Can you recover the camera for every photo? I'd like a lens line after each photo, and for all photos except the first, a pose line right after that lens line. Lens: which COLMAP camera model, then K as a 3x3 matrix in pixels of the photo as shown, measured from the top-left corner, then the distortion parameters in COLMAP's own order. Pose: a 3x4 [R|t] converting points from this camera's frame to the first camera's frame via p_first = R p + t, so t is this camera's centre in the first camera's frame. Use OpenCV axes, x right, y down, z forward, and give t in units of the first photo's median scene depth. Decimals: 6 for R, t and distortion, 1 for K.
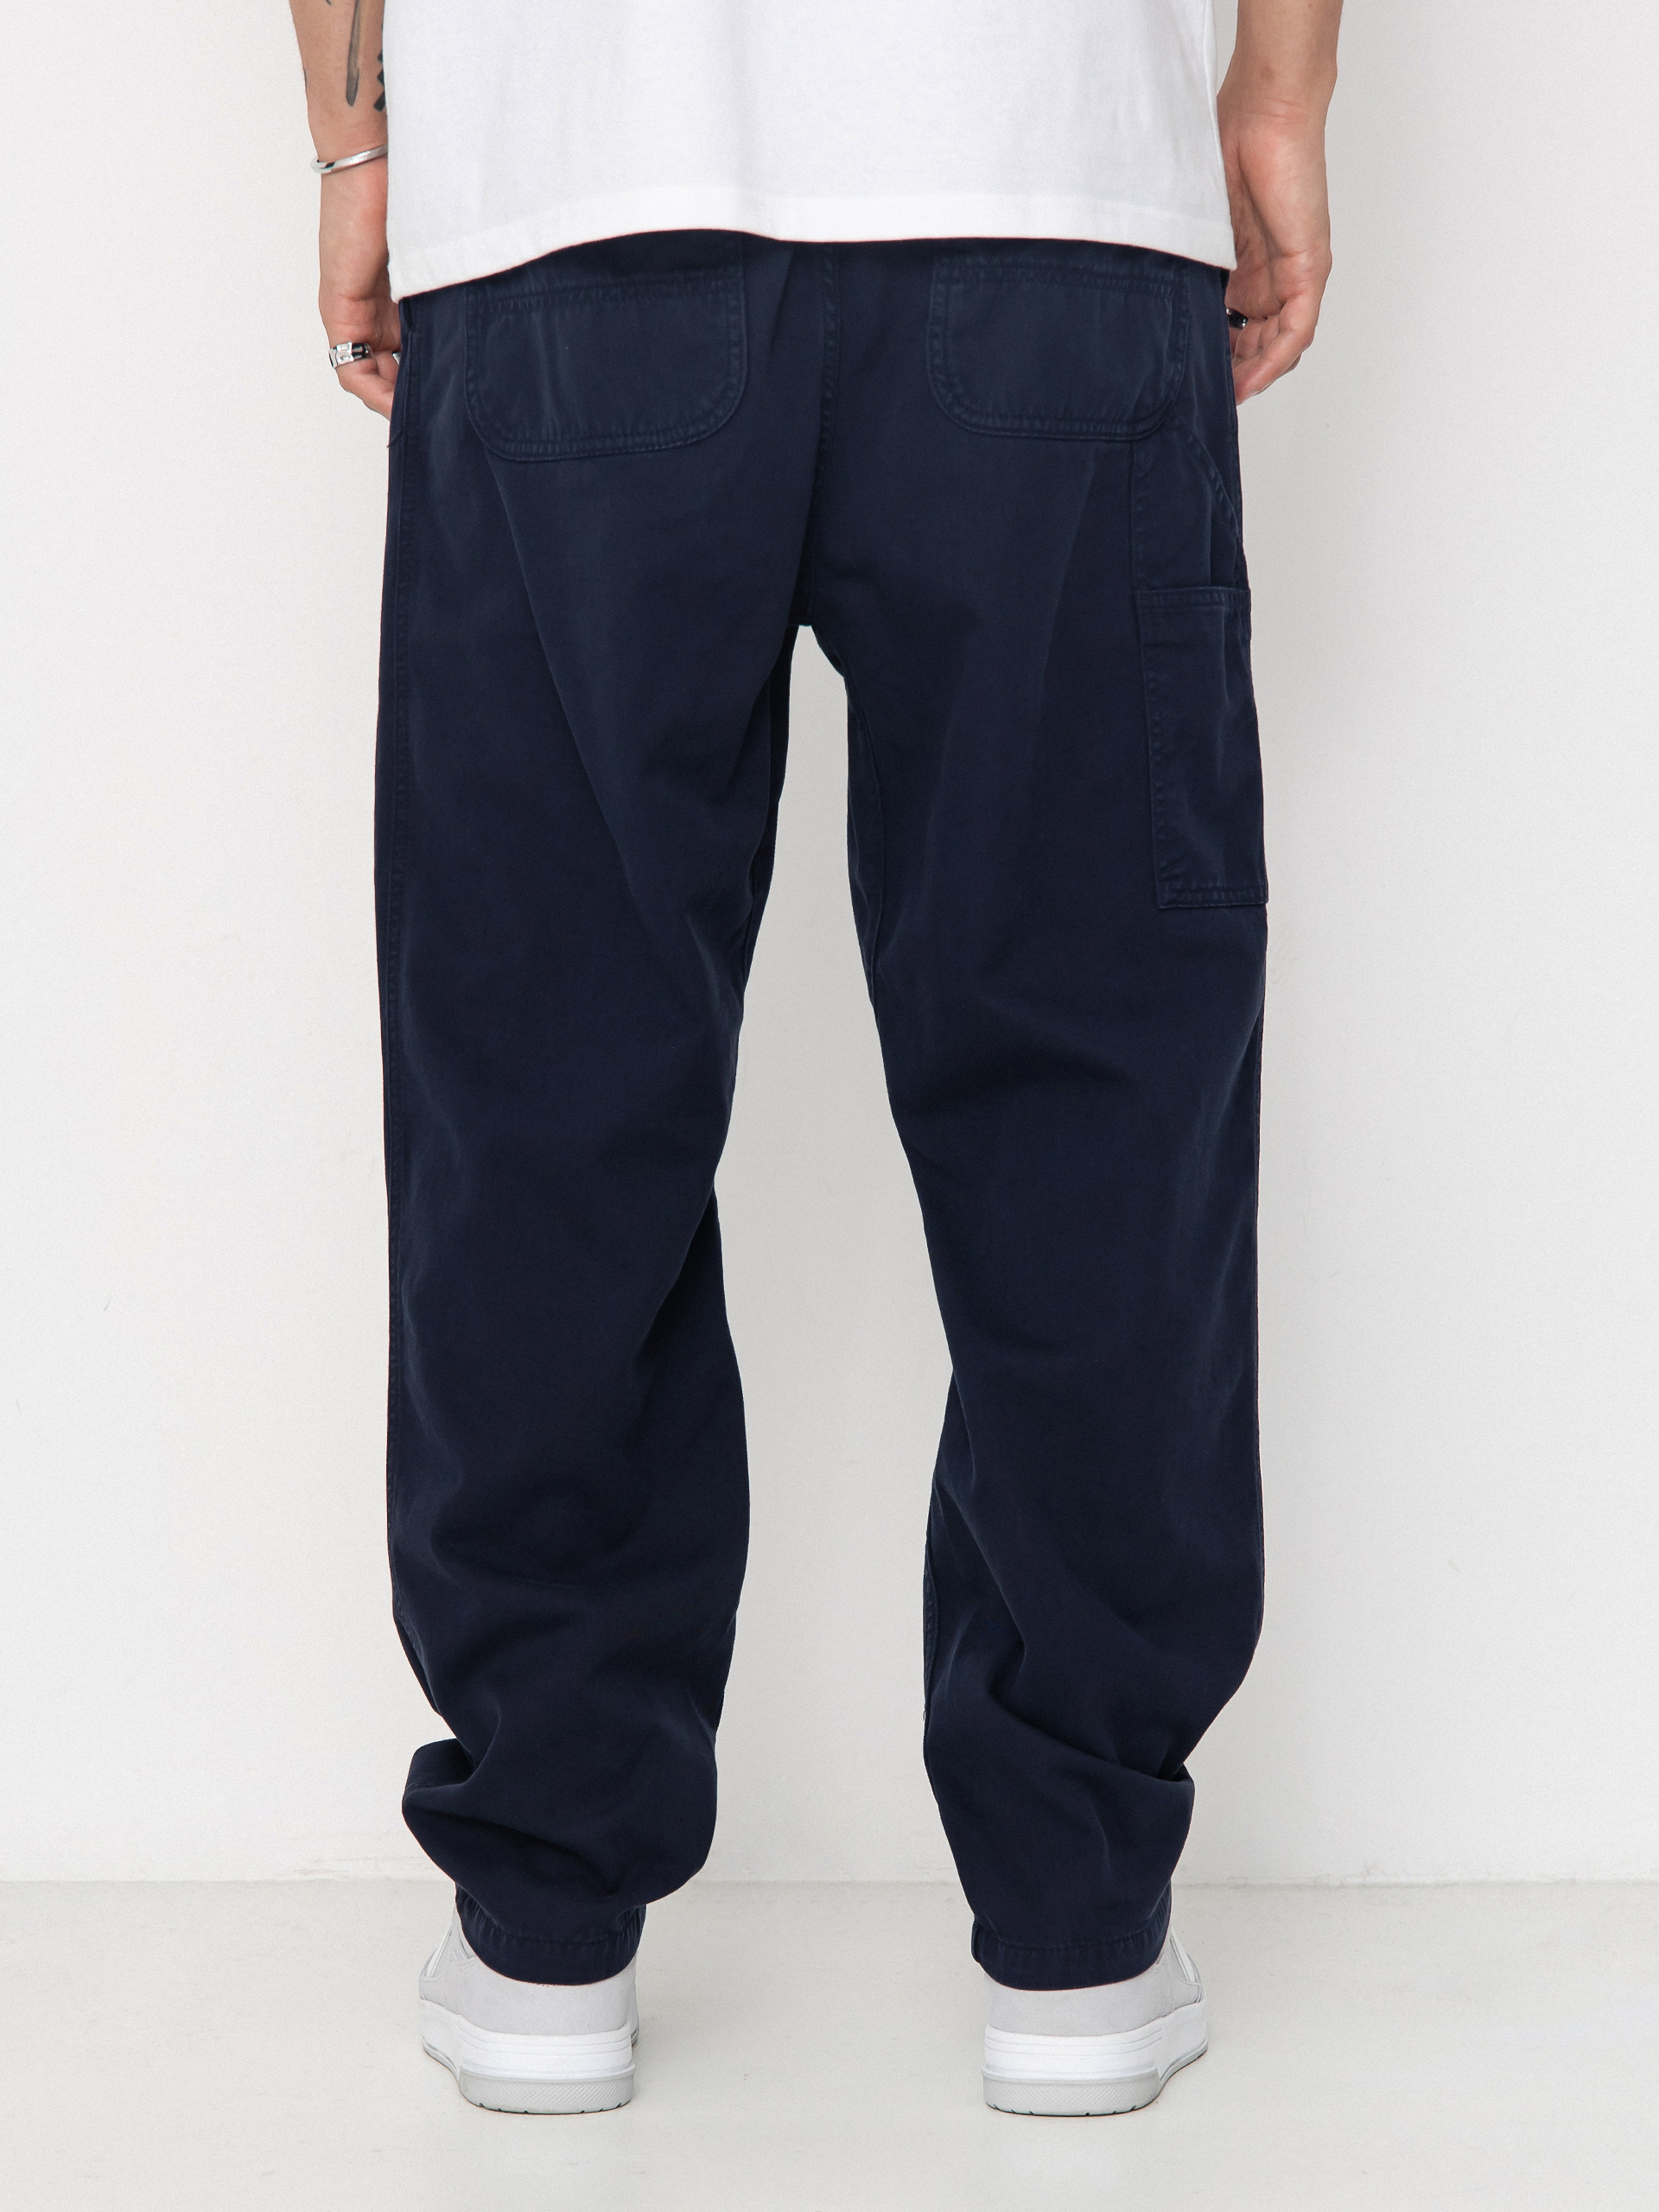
lens RADIAL K [[4337.9, 0, 829.5], [0, 4337.9, 1106.0], [0, 0, 1]] dist [-0.035092, -0.090953]
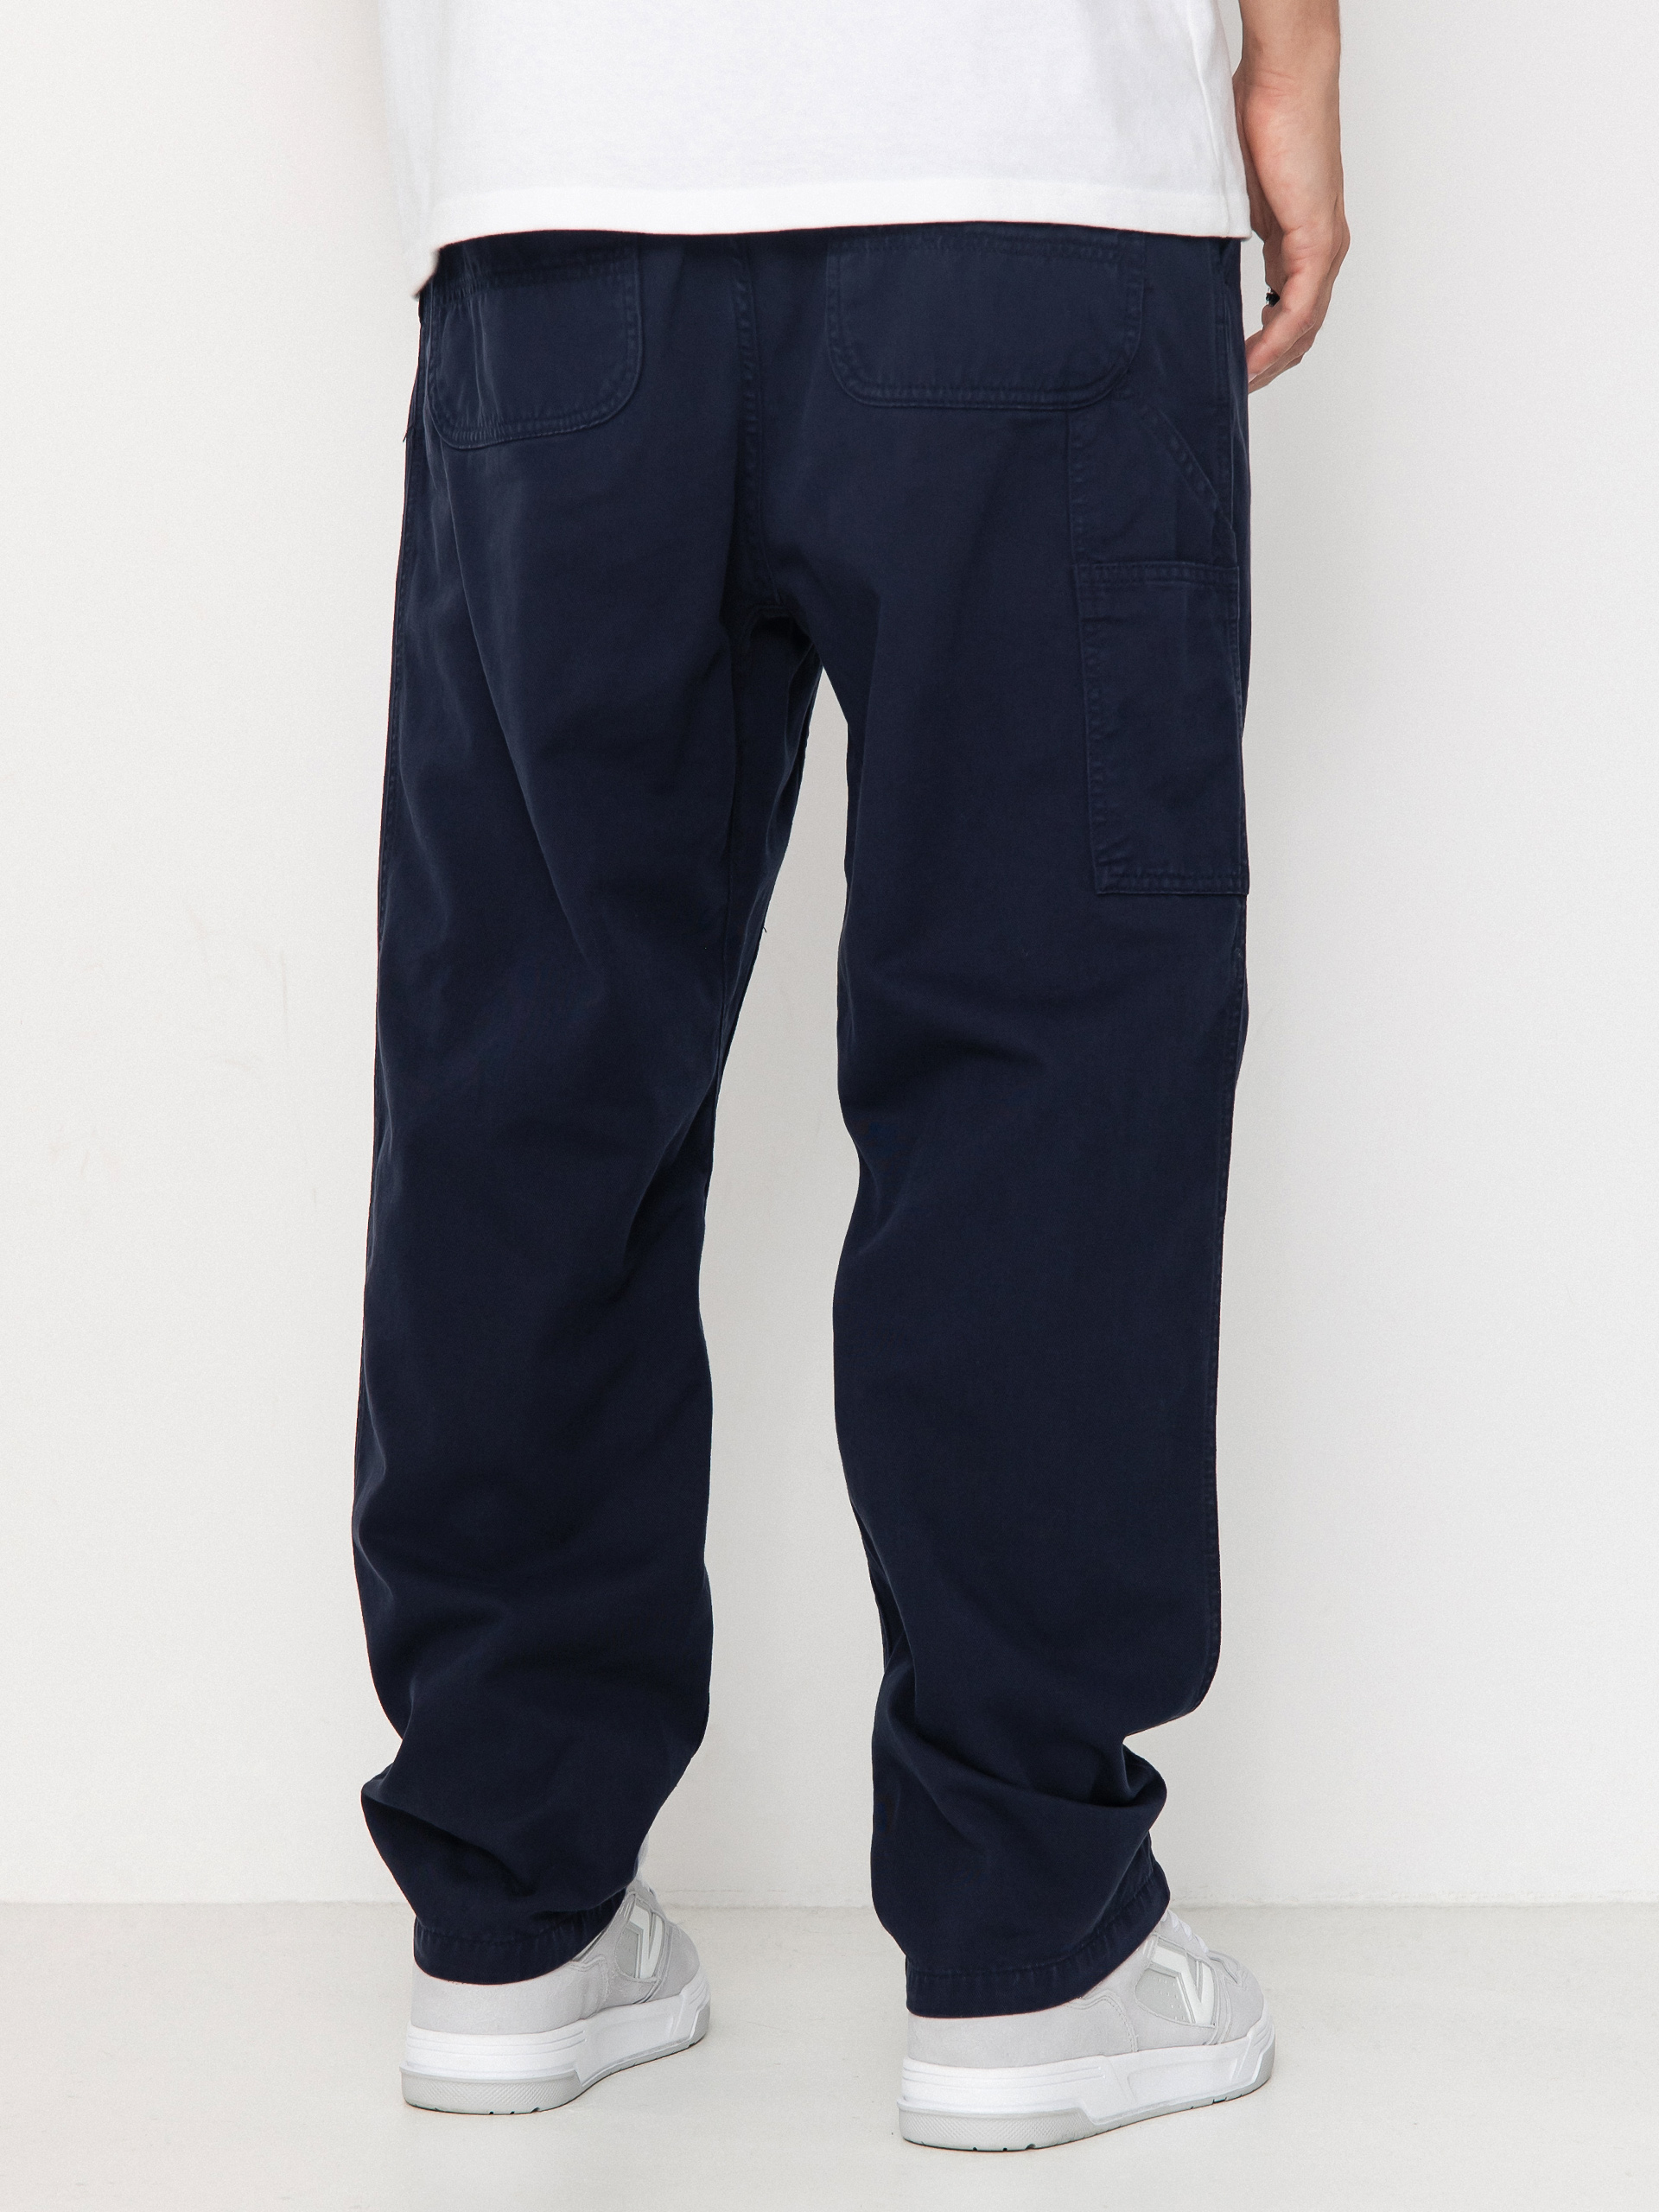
lens RADIAL K [[4337.0, 0, 829.5], [0, 4337.0, 1106.0], [0, 0, 1]] dist [-0.860910, 8.335183]
pose [[0.966818, 0.007390, -0.255357, 0.263936], [-0.012201, 0.999777, -0.017262, 0.017827], [0.255173, 0.019805, 0.966693, 0.076744]]
